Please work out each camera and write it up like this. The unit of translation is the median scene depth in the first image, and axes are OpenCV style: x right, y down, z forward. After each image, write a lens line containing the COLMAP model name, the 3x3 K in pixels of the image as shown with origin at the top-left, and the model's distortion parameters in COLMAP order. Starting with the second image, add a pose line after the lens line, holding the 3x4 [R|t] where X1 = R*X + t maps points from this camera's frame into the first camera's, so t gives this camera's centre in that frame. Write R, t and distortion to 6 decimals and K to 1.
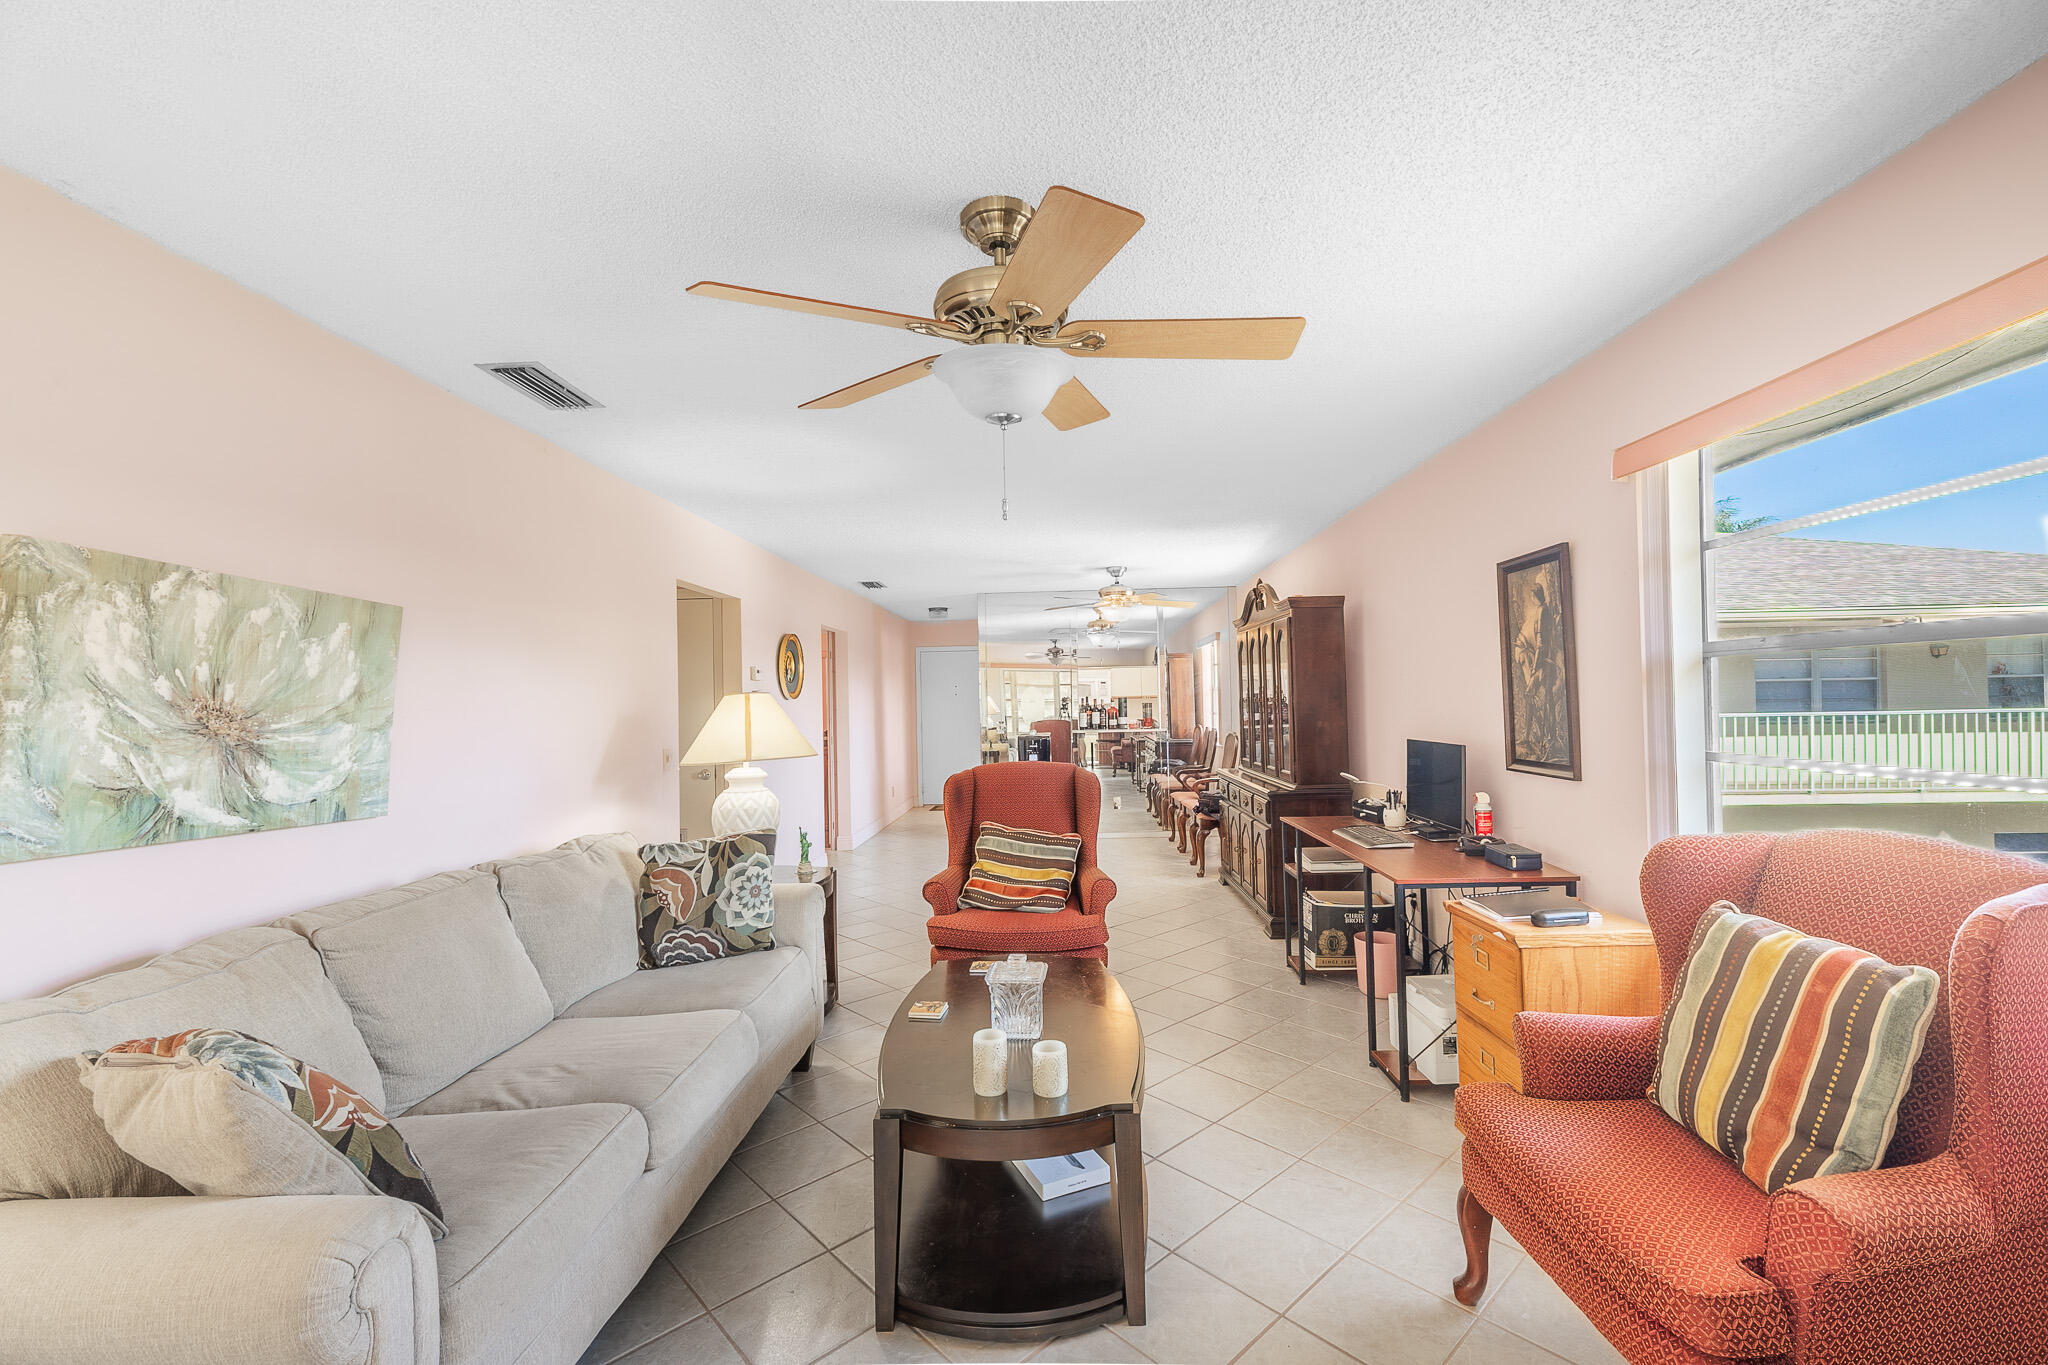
lens RADIAL K [[870.4, 0, 1028.5], [0, 870.4, 683.7], [0, 0, 1]] dist [-0.003865, 0.000212]
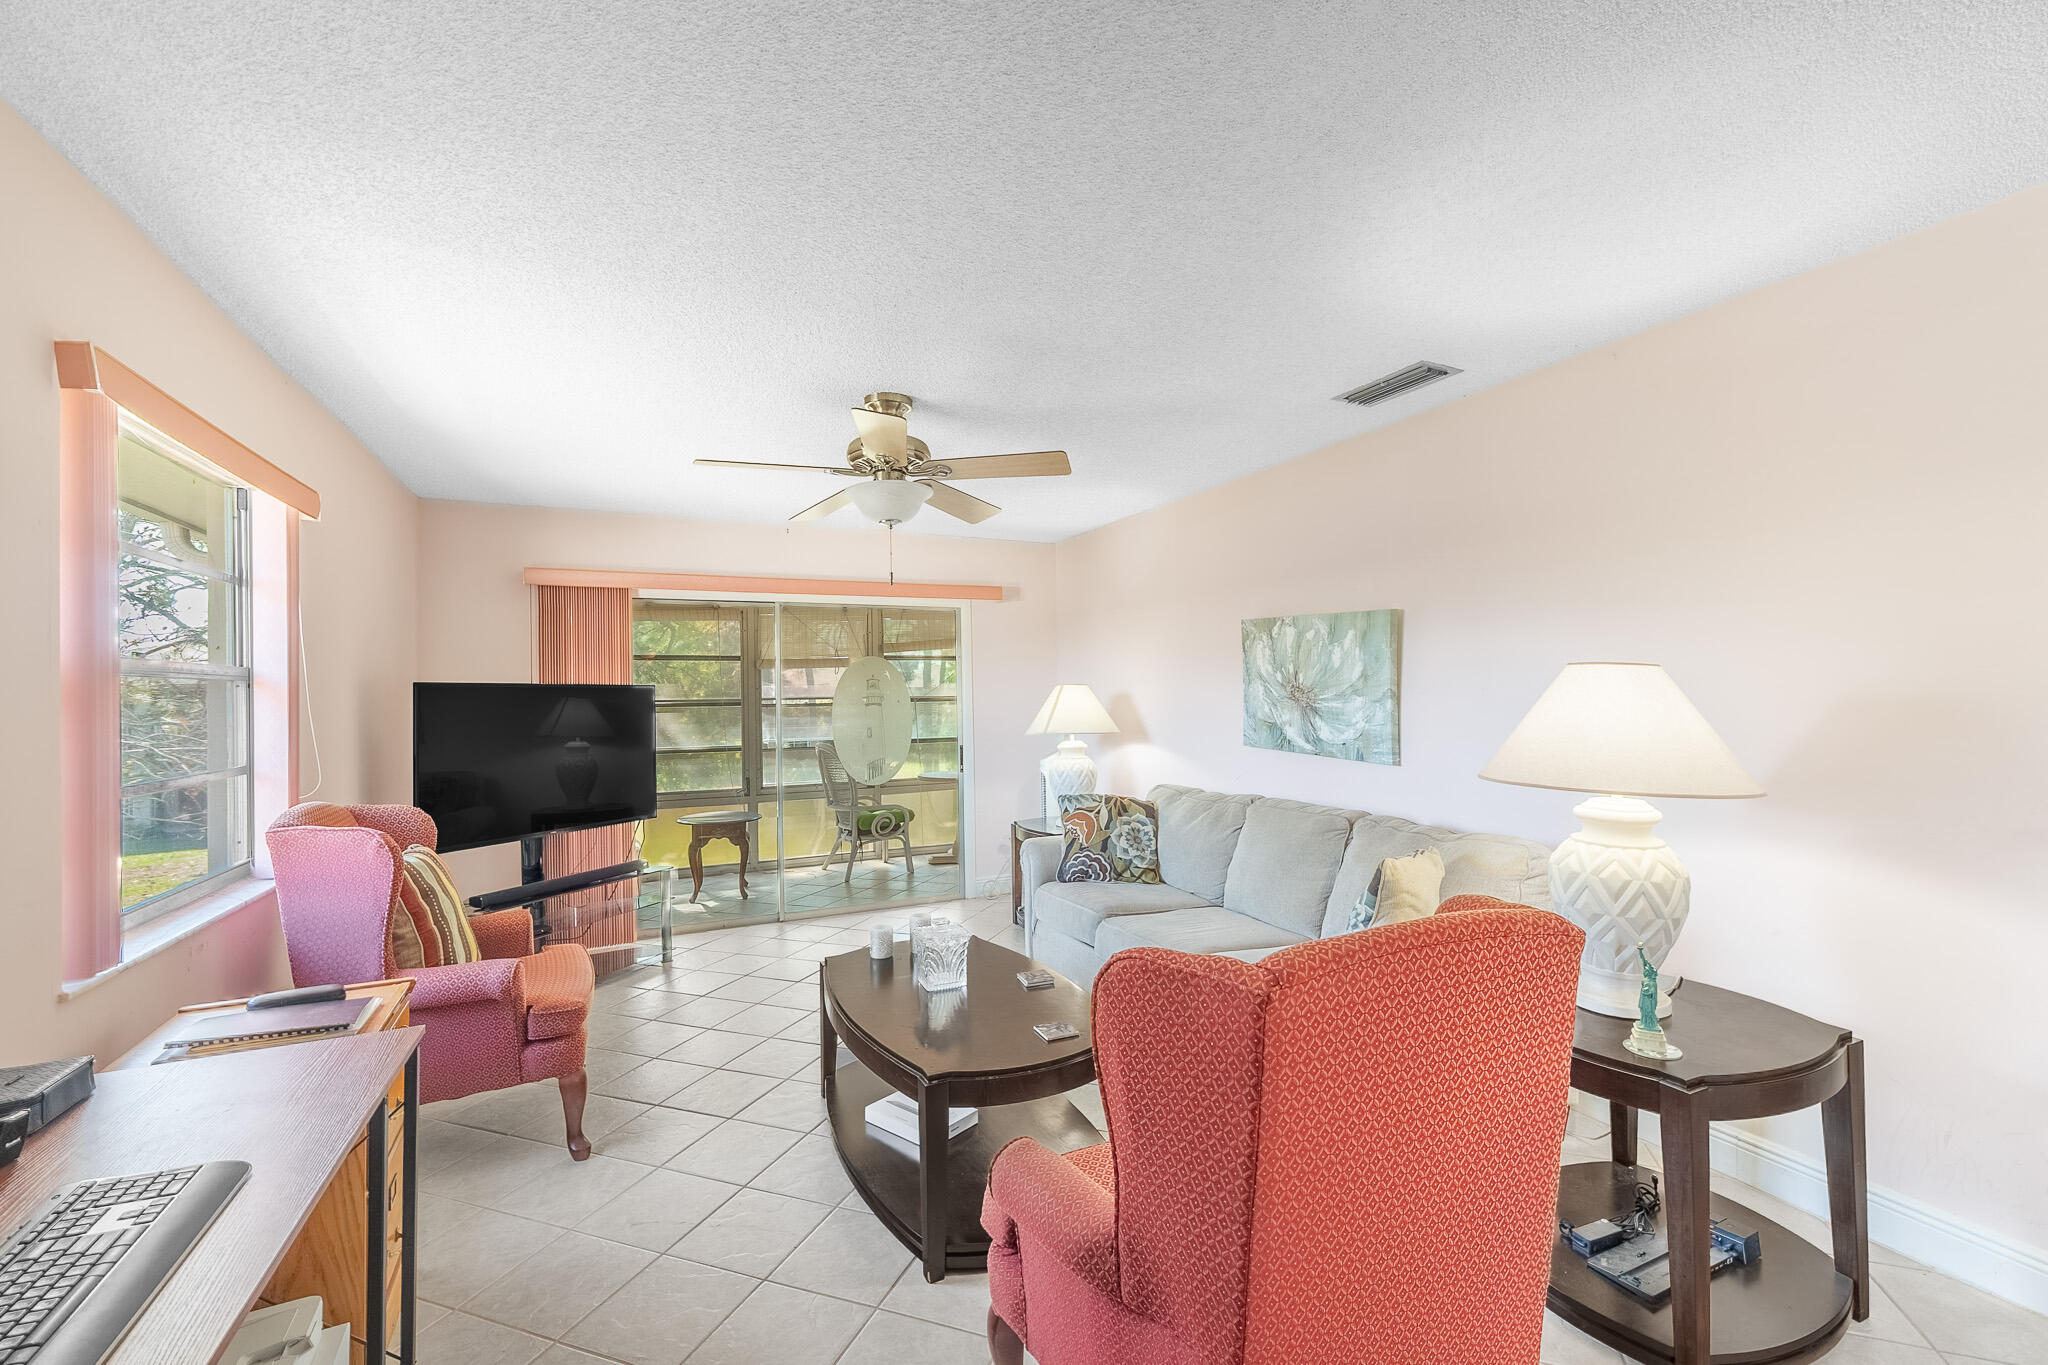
lens RADIAL K [[870.4, 0, 1017.4], [0, 870.4, 681.7], [0, 0, 1]] dist [-0.003865, 0.000212]
pose [[-0.897245, 0.020079, -0.441075, 0.449556], [0.034792, 0.999074, -0.025292, 0.042740], [0.440159, -0.038039, -0.897114, 2.325600]]
